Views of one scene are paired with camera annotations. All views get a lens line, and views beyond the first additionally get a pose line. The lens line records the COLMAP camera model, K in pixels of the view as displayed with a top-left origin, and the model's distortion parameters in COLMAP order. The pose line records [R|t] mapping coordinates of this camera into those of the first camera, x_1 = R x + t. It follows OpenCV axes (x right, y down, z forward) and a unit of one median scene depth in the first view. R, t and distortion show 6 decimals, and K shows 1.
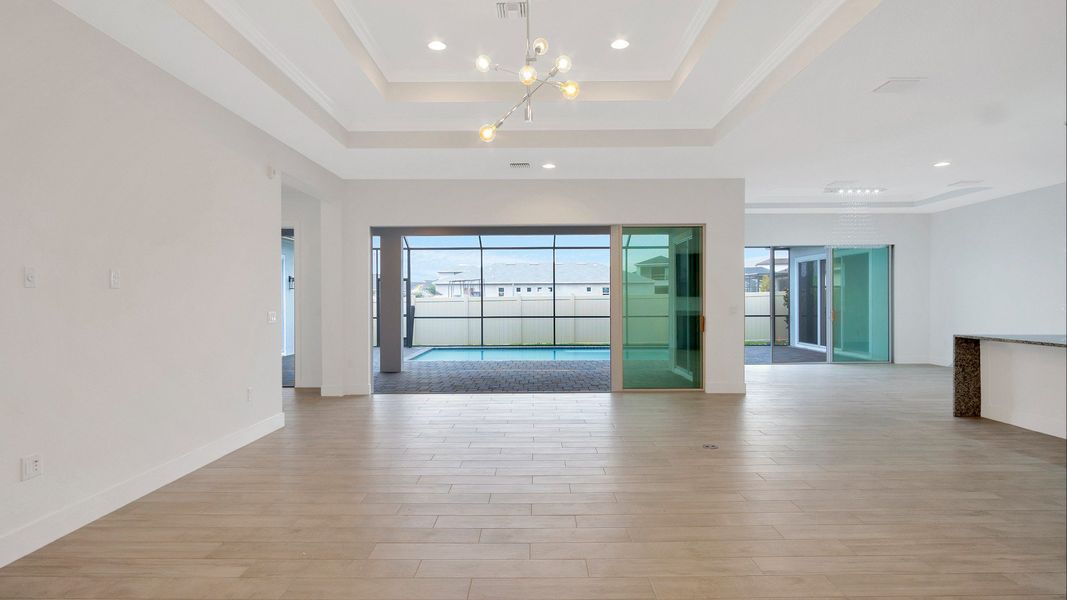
lens RADIAL K [[578.1, 0, 535.6], [0, 578.1, 302.3], [0, 0, 1]] dist [0.005742, -0.000467]
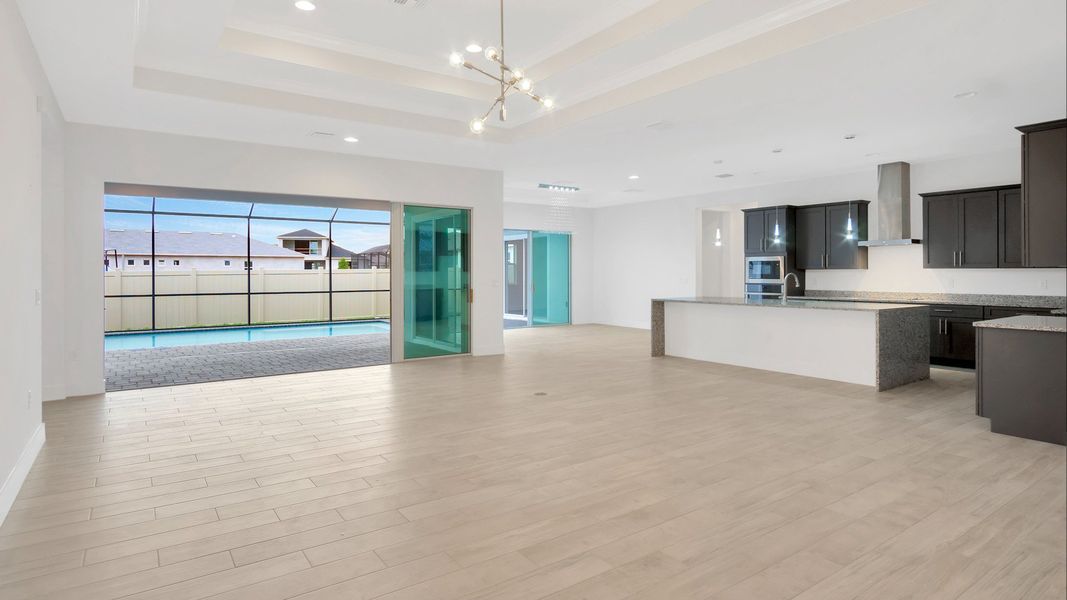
lens RADIAL K [[578.1, 0, 538.7], [0, 578.1, 268.4], [0, 0, 1]] dist [0.005742, -0.000467]
pose [[0.813111, 0.007523, 0.582060, -0.245096], [0.001715, 0.999881, -0.015319, 0.001599], [-0.582106, 0.013454, 0.813001, 0.004139]]
